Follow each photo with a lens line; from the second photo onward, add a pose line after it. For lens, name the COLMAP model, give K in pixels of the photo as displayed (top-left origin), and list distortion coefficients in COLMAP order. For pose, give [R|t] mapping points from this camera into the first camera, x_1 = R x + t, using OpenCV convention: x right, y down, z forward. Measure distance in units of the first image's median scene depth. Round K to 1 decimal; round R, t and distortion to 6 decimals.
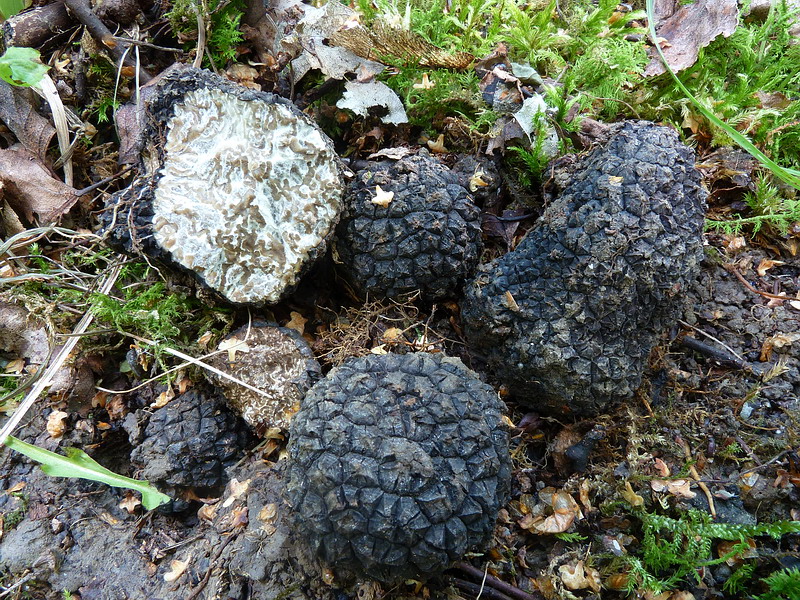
lens RADIAL K [[579.8, 0, 400.0], [0, 579.8, 300.0], [0, 0, 1]] dist [-0.024671, -0.001153]
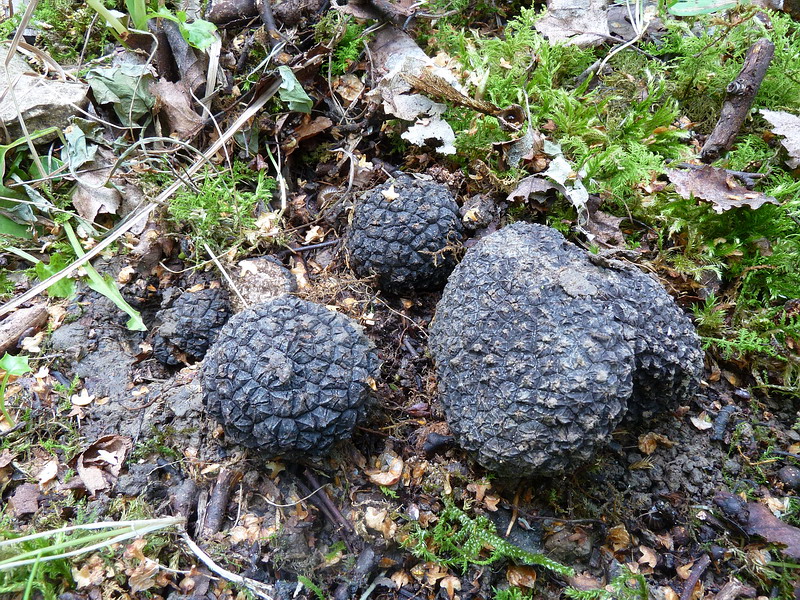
lens RADIAL K [[586.6, 0, 400.0], [0, 586.6, 300.0], [0, 0, 1]] dist [0.000552, 0.000487]
pose [[0.890453, 0.369720, -0.265331, 0.457115], [-0.378142, 0.925518, 0.020597, -0.015614], [0.253184, 0.081992, 0.963937, -0.250596]]
